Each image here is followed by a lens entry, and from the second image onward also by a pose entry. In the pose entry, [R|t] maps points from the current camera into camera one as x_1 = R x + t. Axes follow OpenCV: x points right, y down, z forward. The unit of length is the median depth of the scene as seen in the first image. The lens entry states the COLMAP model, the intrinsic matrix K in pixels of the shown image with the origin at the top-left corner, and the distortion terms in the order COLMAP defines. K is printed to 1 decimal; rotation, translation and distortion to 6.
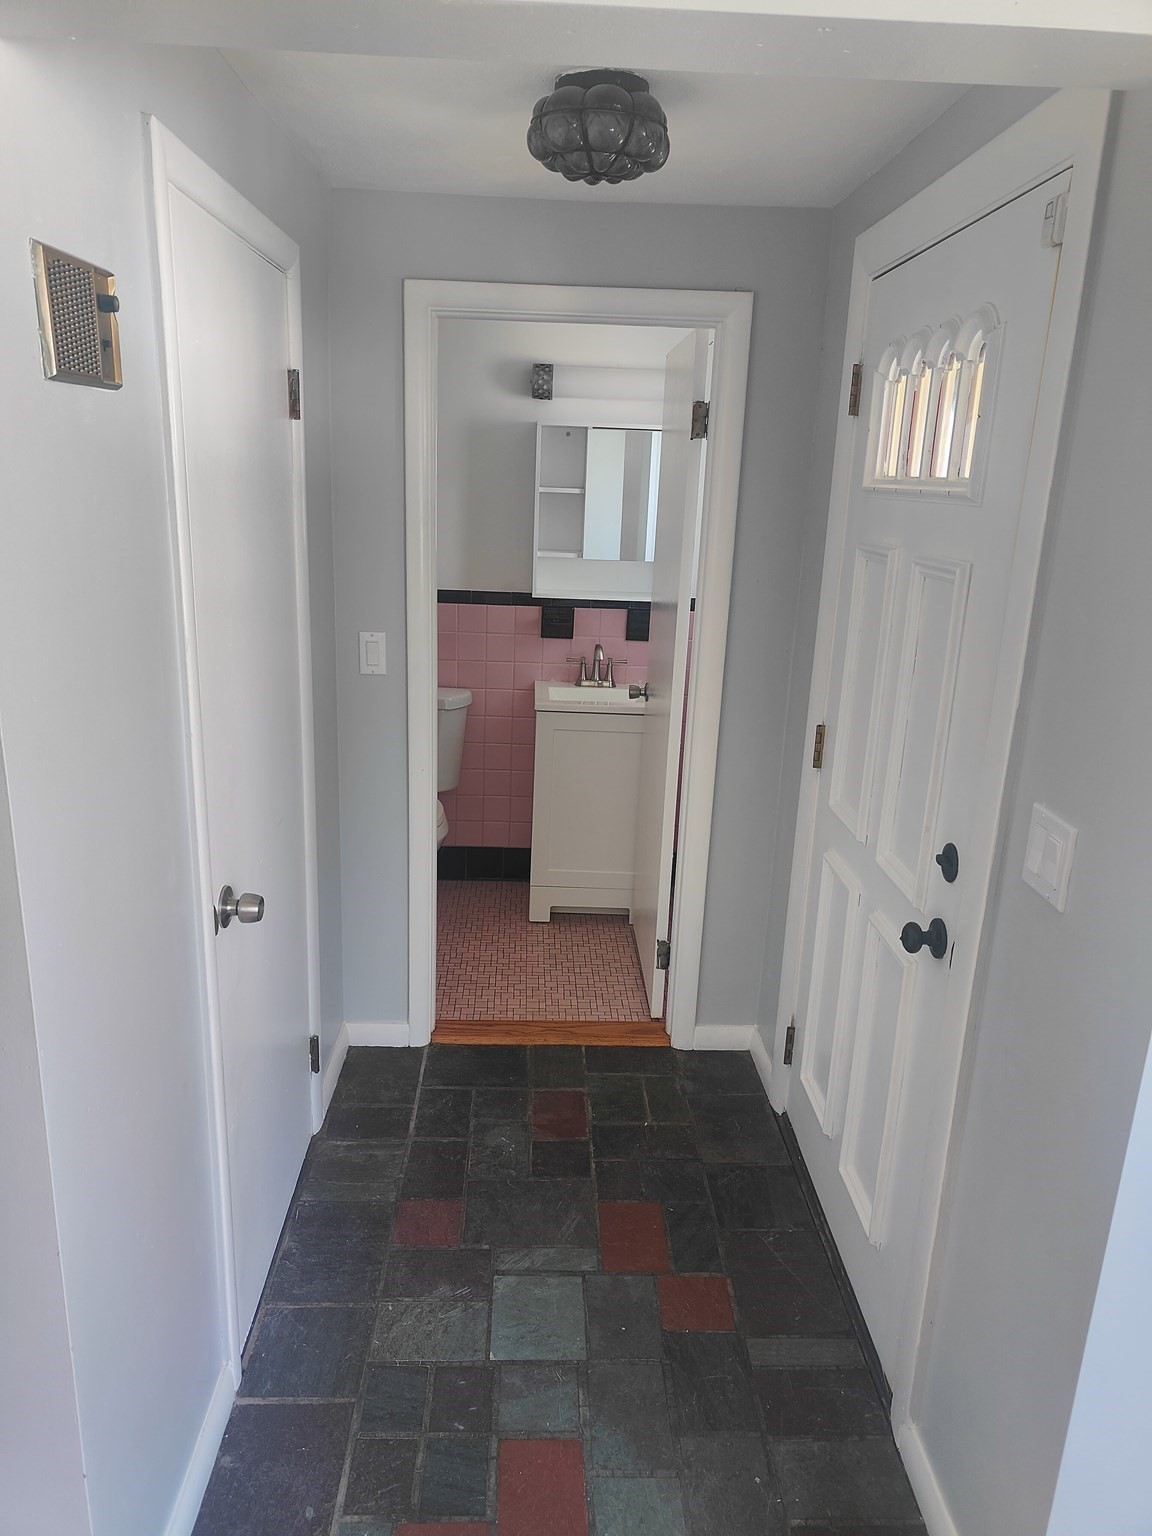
lens RADIAL K [[1069.6, 0, 586.5], [0, 1069.6, 771.8], [0, 0, 1]] dist [0.013184, -0.000632]
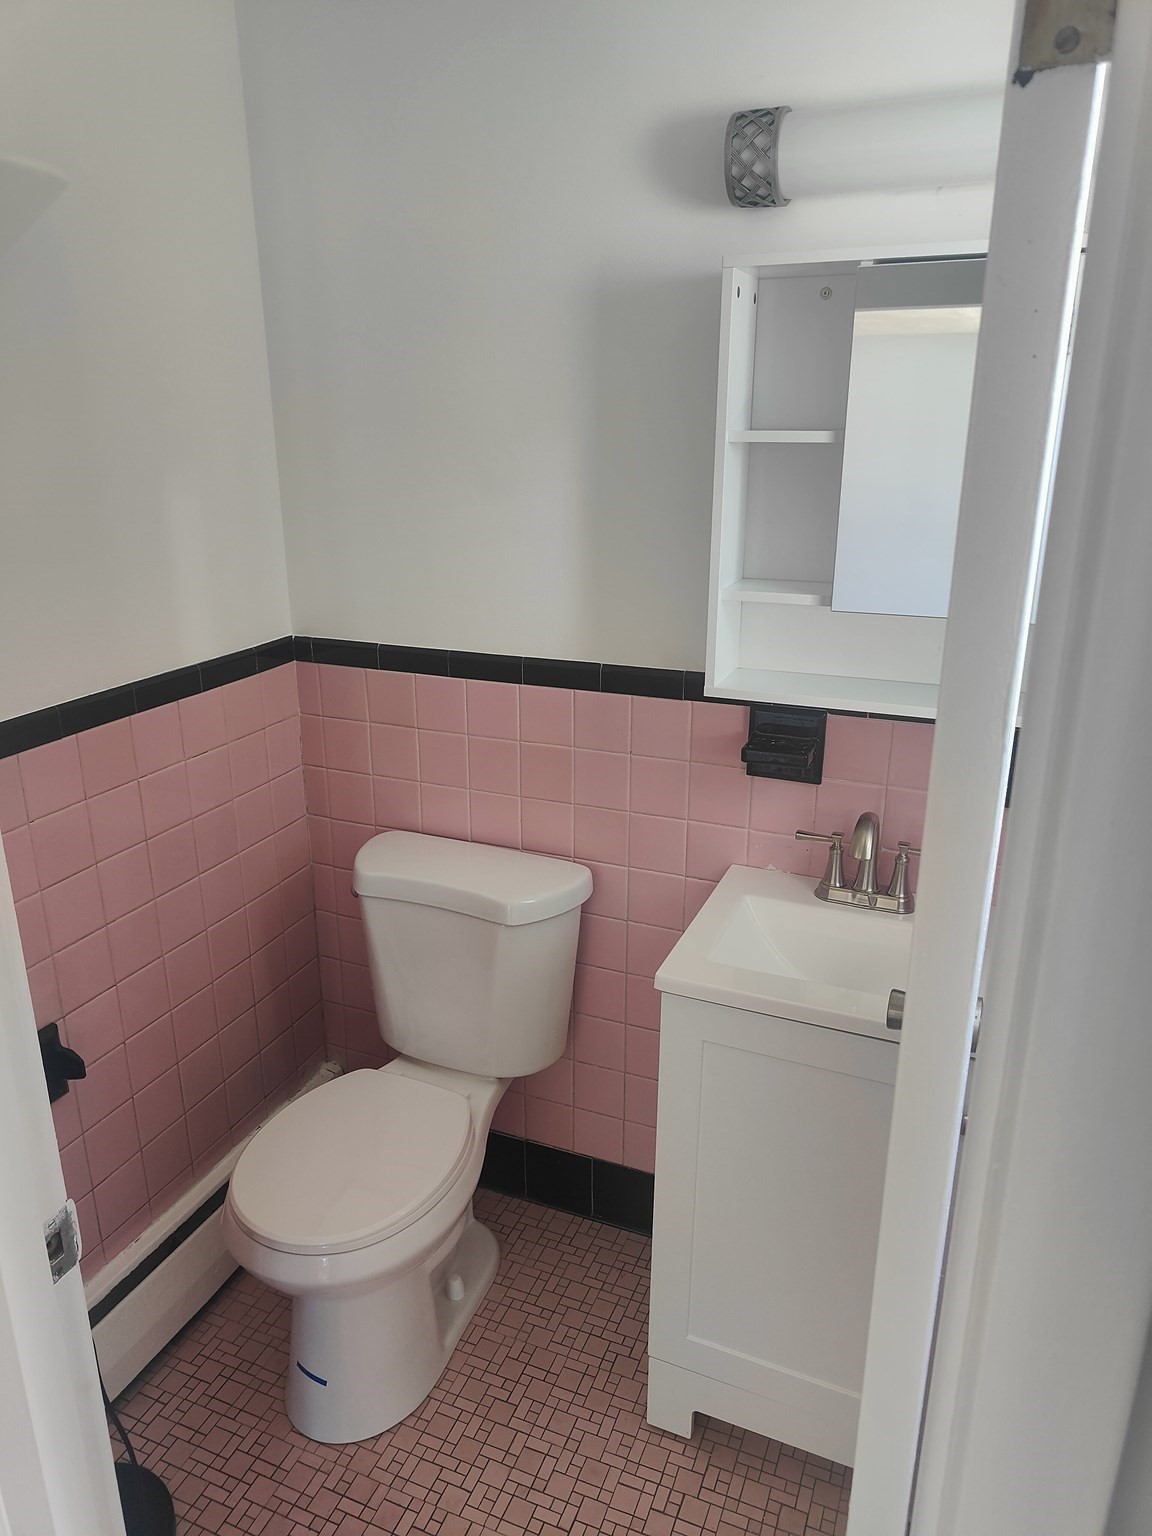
lens RADIAL K [[1097.5, 0, 576.0], [0, 1097.5, 768.0], [0, 0, 1]] dist [0.000157, -0.000270]
pose [[0.907482, 0.094467, -0.409332, 0.082477], [-0.081159, 0.995456, 0.049807, -0.153508], [0.412177, -0.011978, 0.911025, 0.592541]]
